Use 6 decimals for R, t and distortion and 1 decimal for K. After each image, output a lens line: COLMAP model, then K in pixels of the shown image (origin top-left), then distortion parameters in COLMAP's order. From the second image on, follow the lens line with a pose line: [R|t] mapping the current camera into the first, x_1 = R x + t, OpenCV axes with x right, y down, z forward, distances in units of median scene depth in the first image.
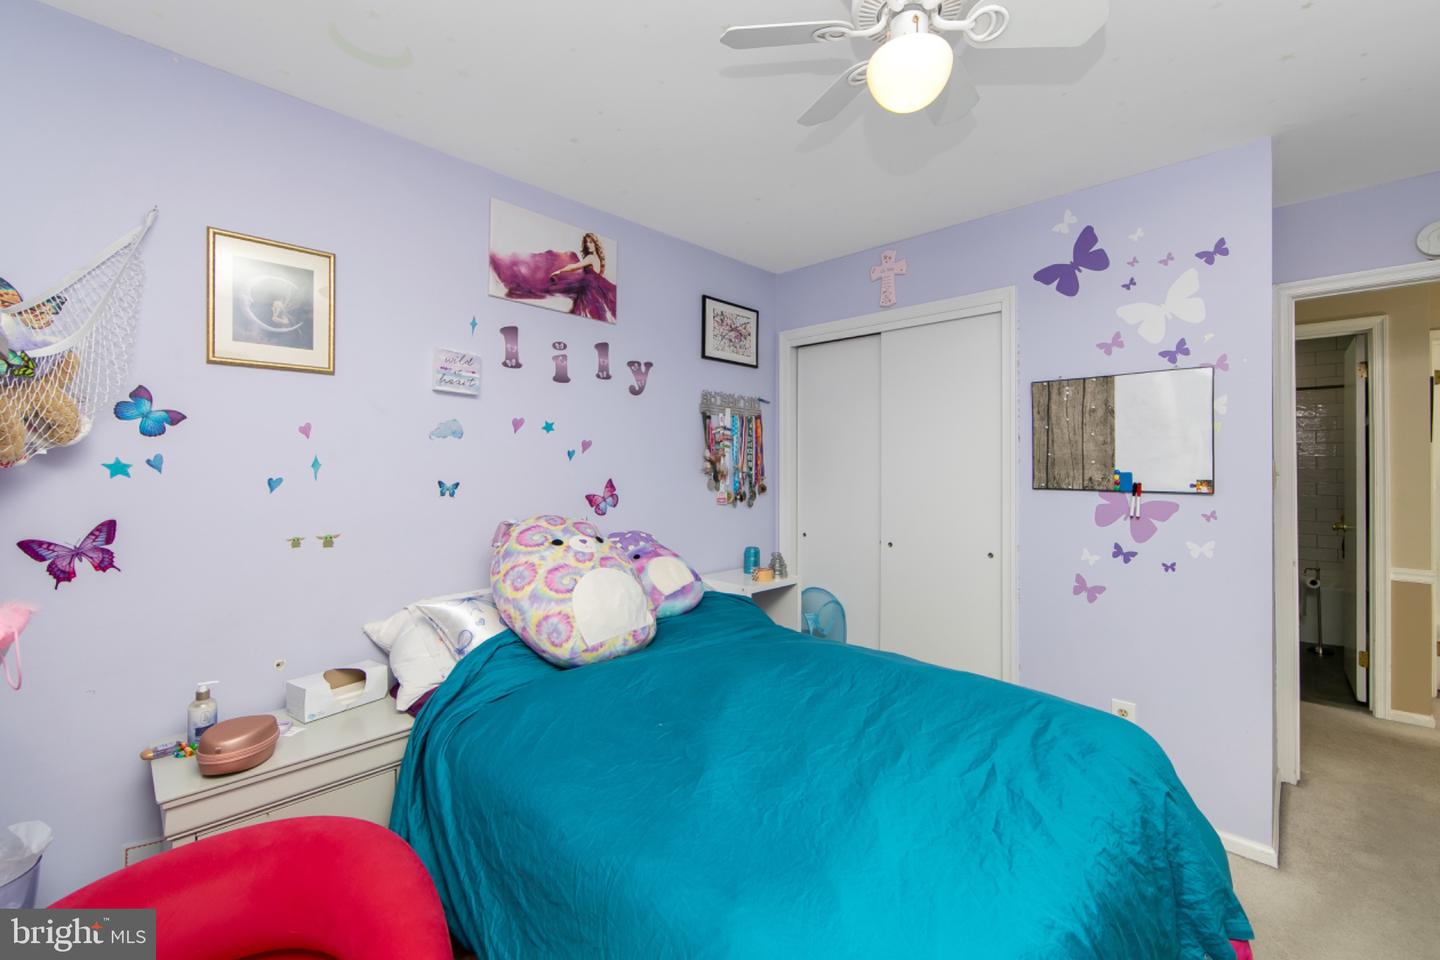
lens RADIAL K [[574.0, 0, 716.3], [0, 574.0, 475.3], [0, 0, 1]] dist [-0.001856, -0.000056]
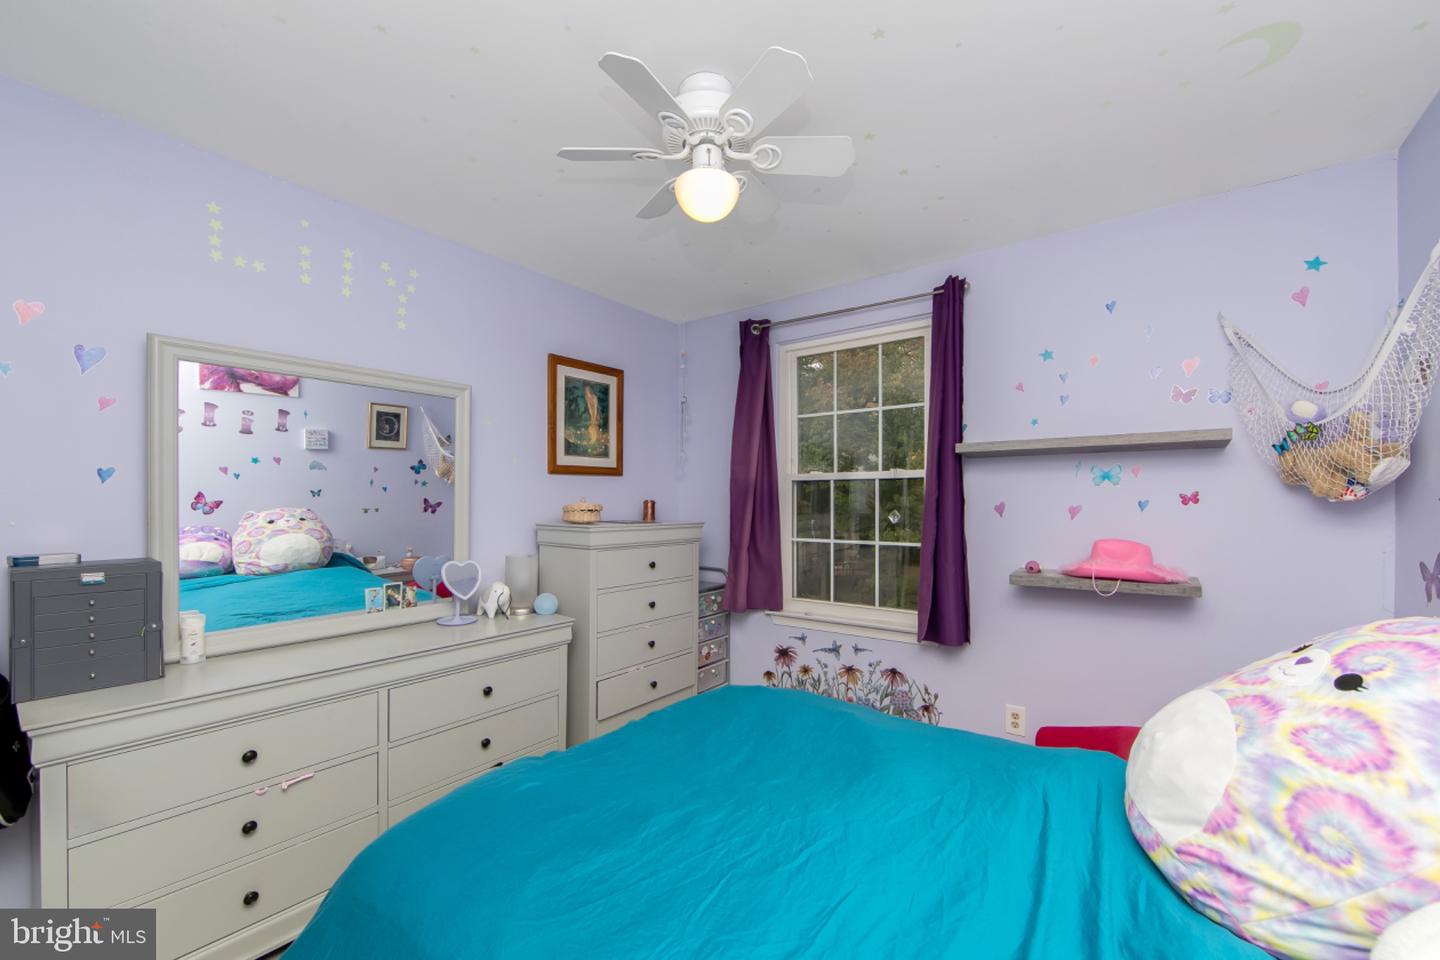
lens RADIAL K [[573.5, 0, 723.6], [0, 573.5, 500.6], [0, 0, 1]] dist [-0.001034, -0.000097]
pose [[-0.989785, 0.020873, -0.141032, 0.243511], [0.021219, 0.999774, -0.000951, -0.026511], [0.140980, -0.003934, -0.990005, 1.136318]]
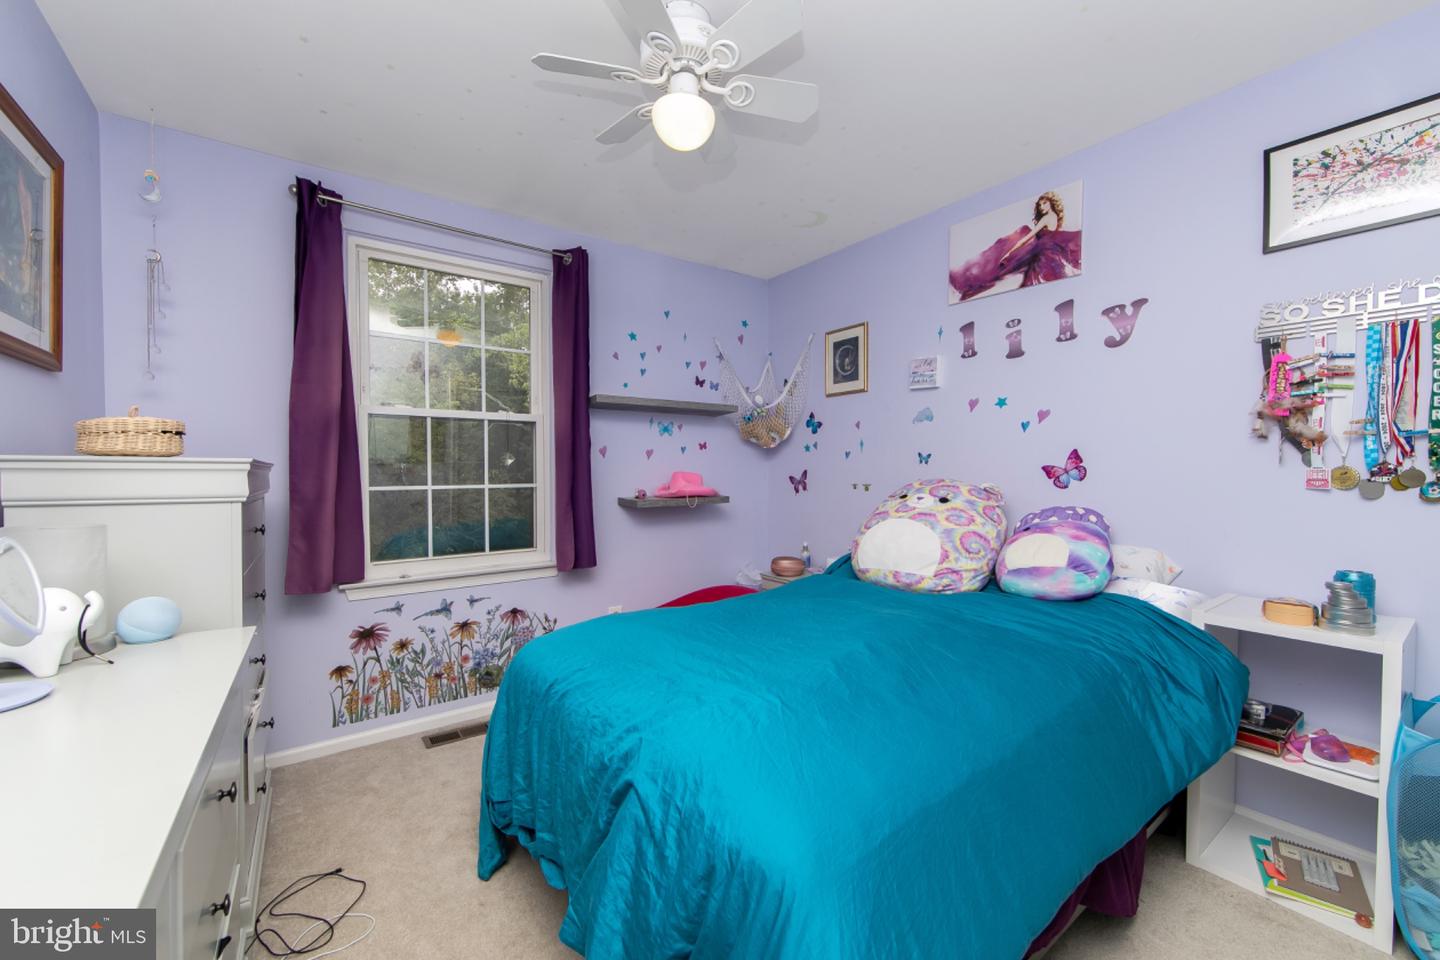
lens RADIAL K [[574.0, 0, 716.3], [0, 574.0, 475.3], [0, 0, 1]] dist [-0.001856, -0.000056]
pose [[-0.160440, 0.030332, -0.986580, 0.844327], [0.008403, 0.999533, 0.029364, 0.017025], [0.987010, -0.003579, -0.160620, 0.619922]]
